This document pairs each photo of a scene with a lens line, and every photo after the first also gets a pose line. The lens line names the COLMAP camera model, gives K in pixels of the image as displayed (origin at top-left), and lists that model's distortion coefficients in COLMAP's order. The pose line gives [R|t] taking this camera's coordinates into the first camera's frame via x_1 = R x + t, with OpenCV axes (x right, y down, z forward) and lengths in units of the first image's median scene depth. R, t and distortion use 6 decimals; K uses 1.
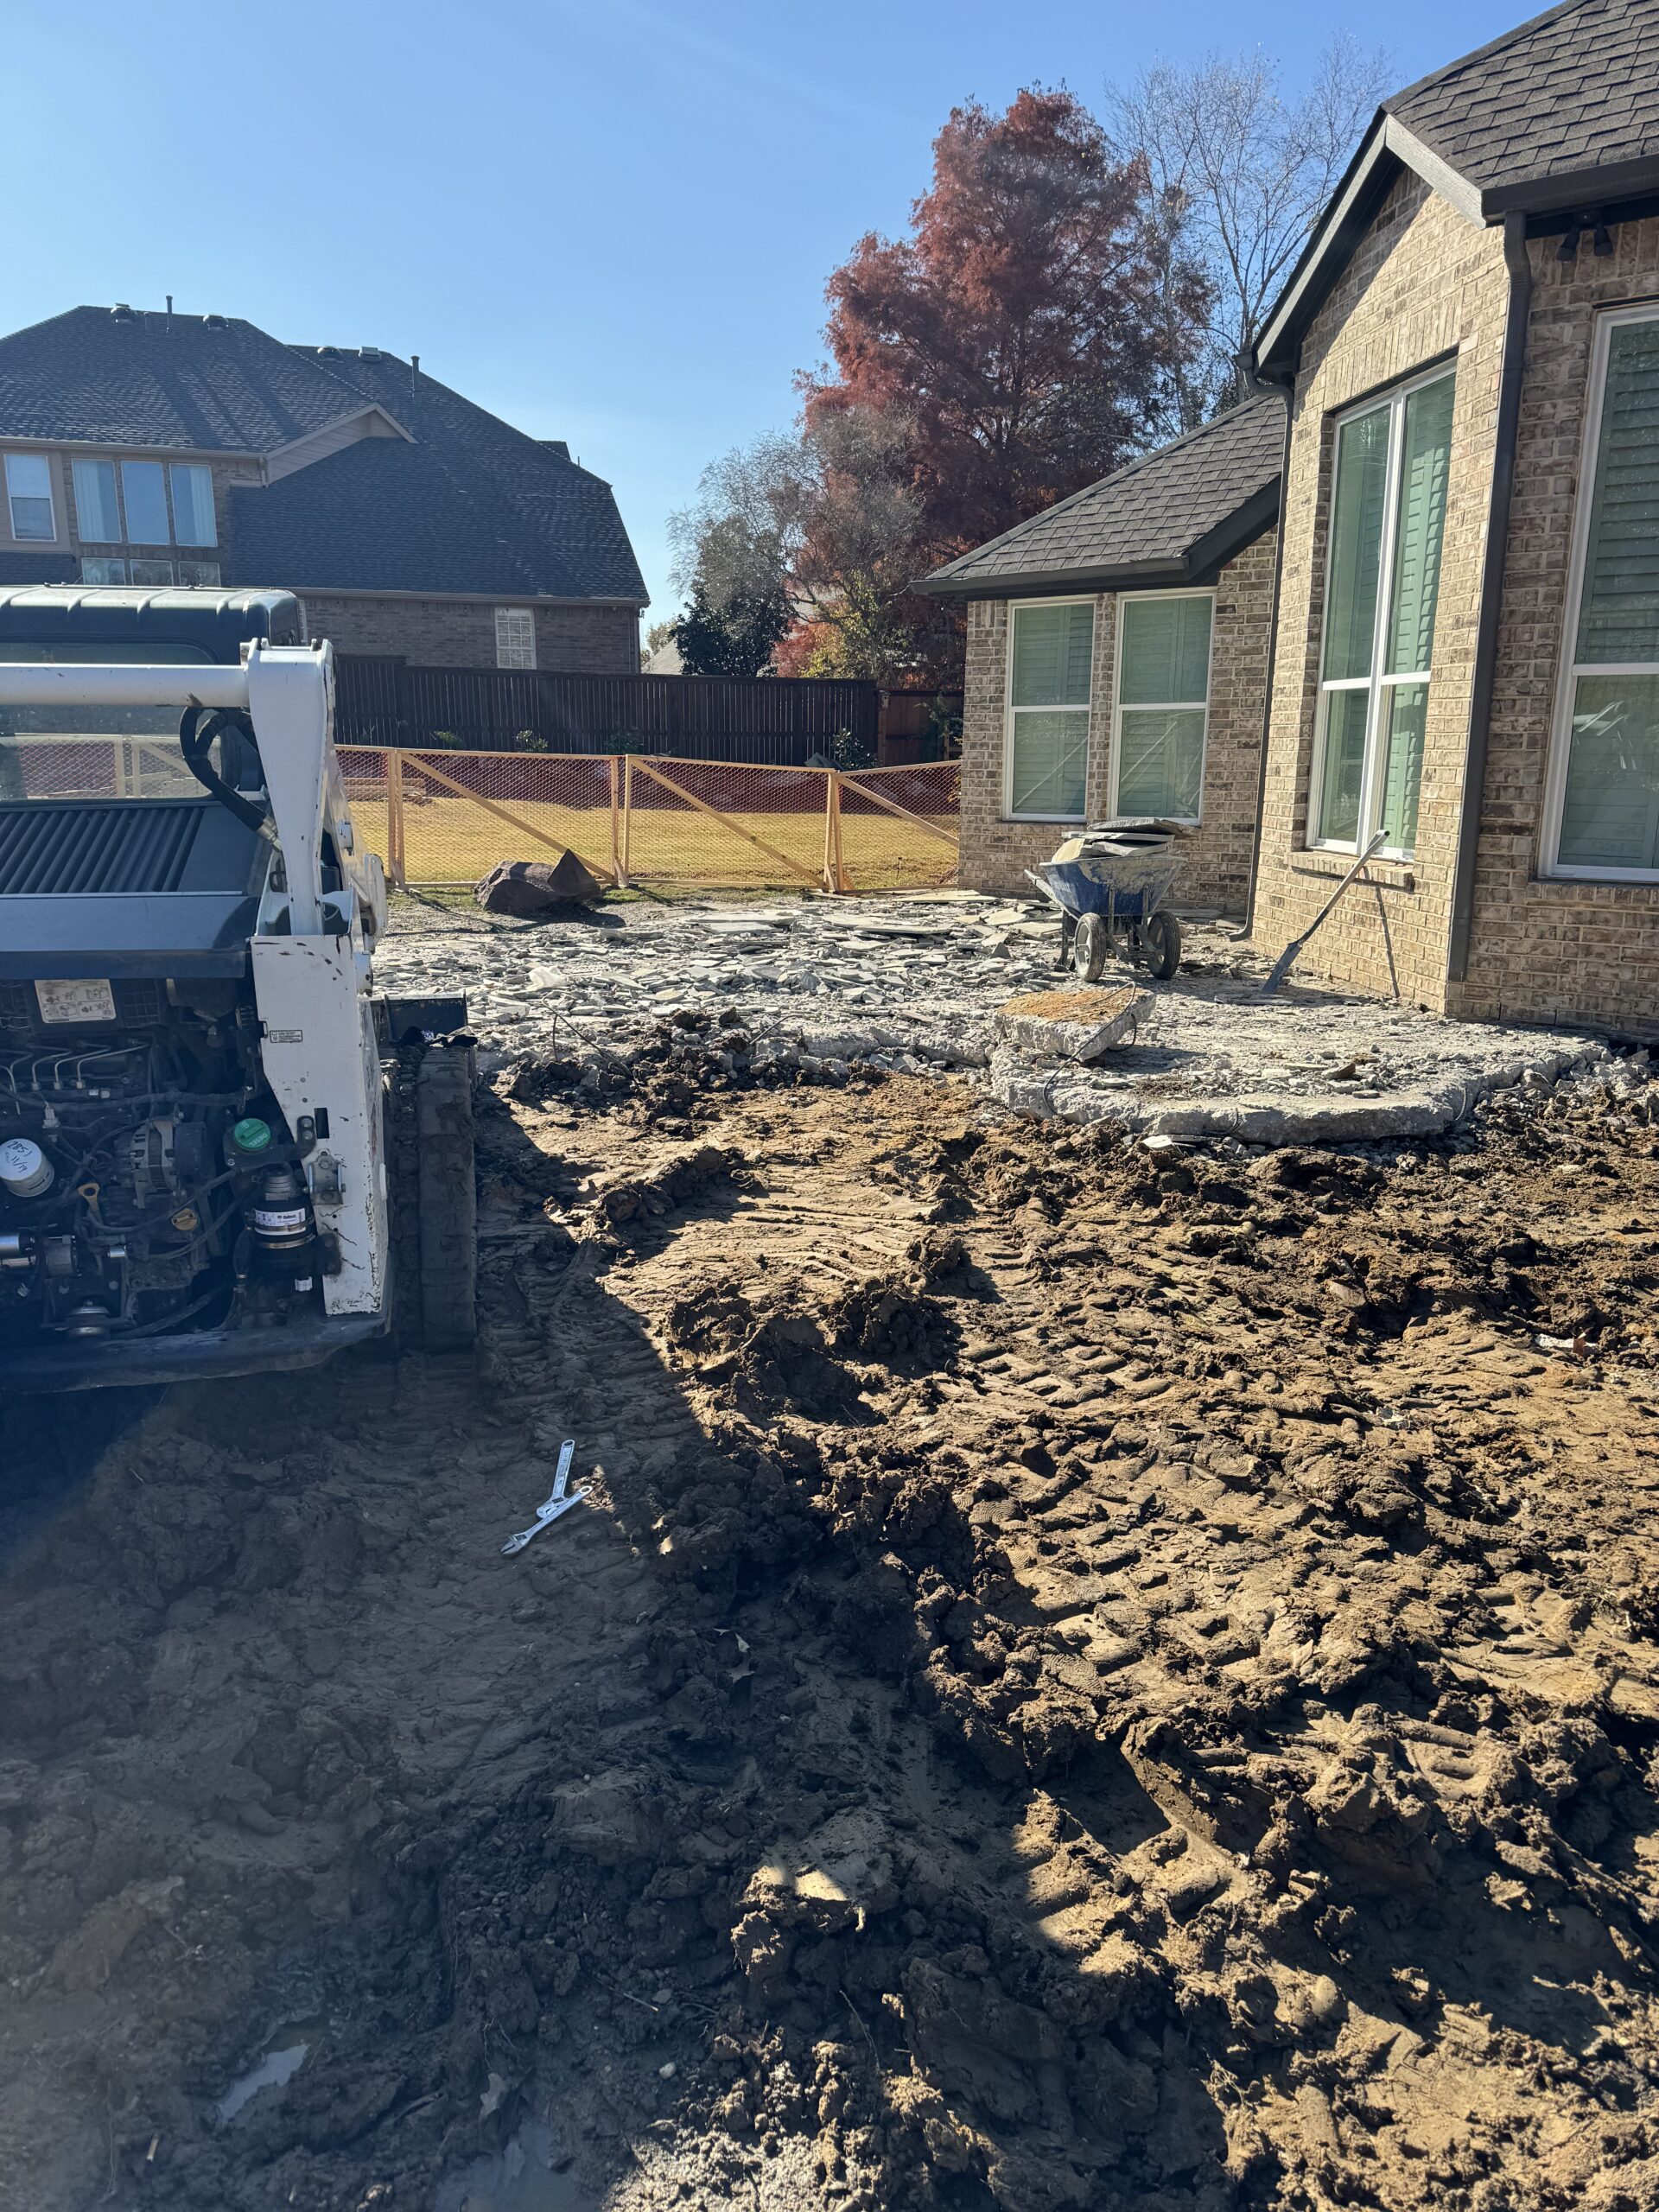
lens RADIAL K [[1614.4, 0, 829.5], [0, 1614.4, 1106.0], [0, 0, 1]] dist [0.001149, 0.009960]
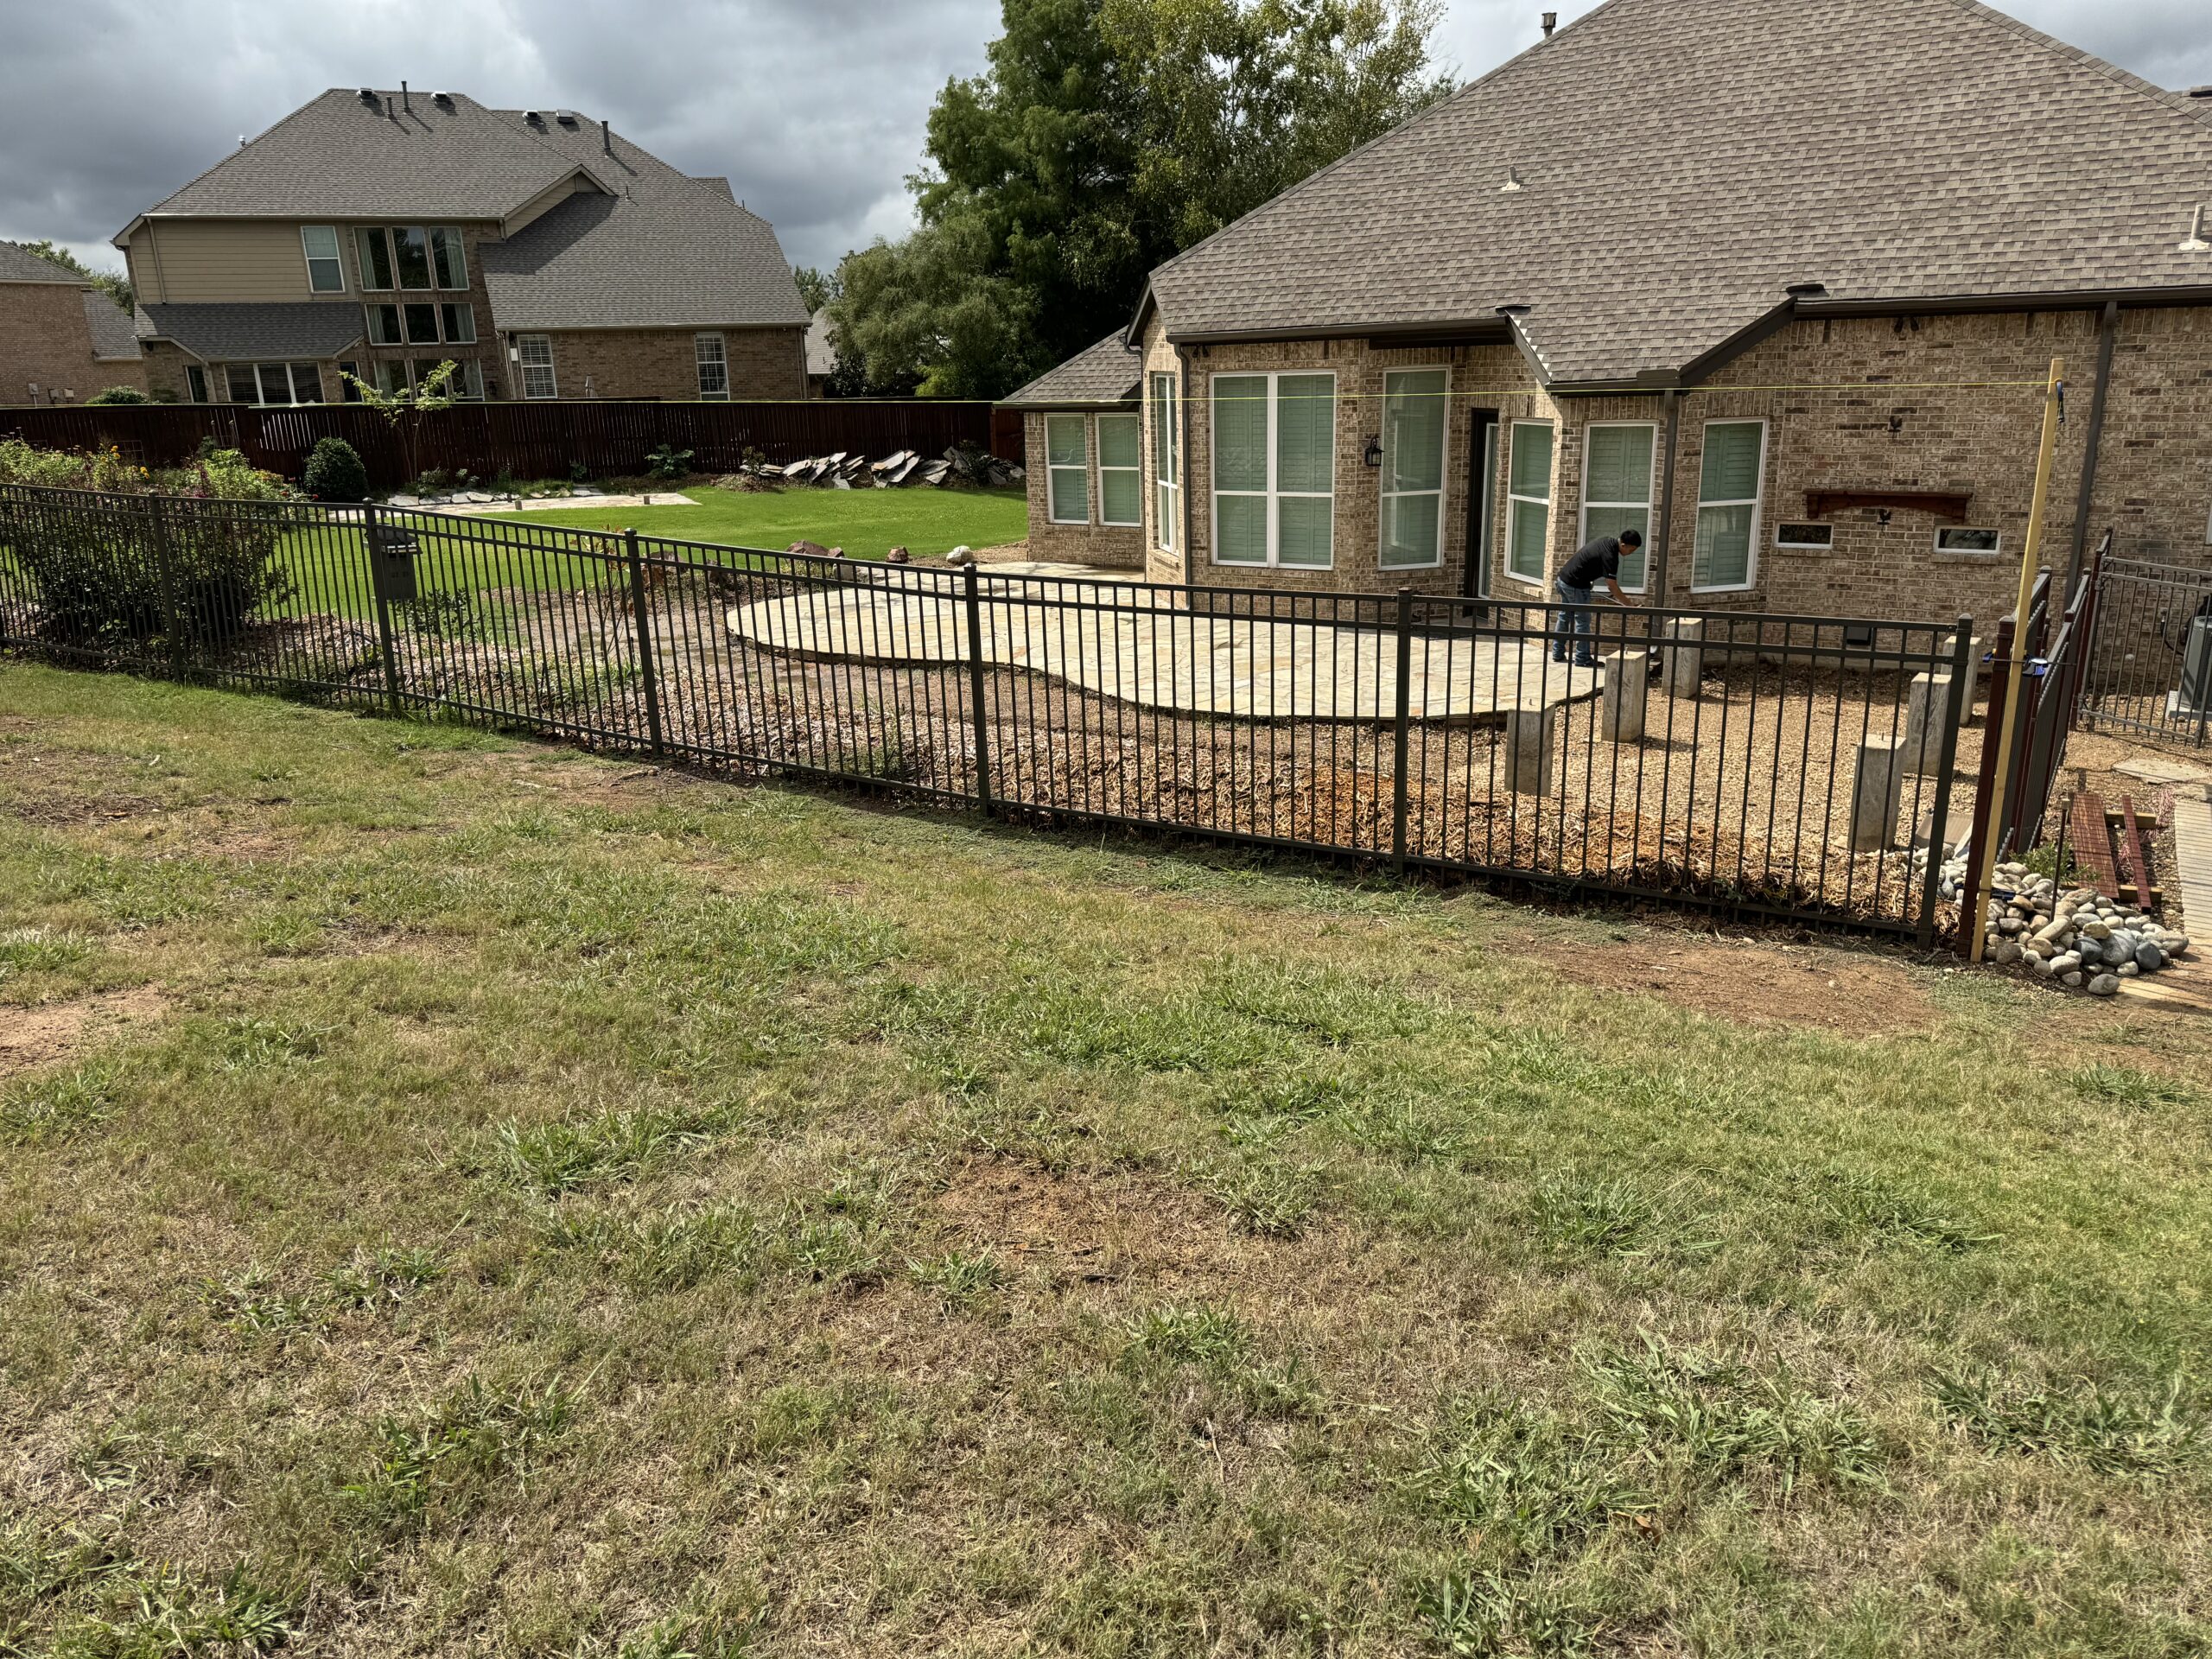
lens RADIAL K [[1575.0, 0, 1106.0], [0, 1575.0, 829.5], [0, 0, 1]] dist [0.002964, -0.002322]
pose [[0.992969, -0.098584, 0.065531, 0.007755], [0.091666, 0.990625, 0.101293, 0.015609], [-0.074903, -0.094574, 0.992696, -1.034637]]
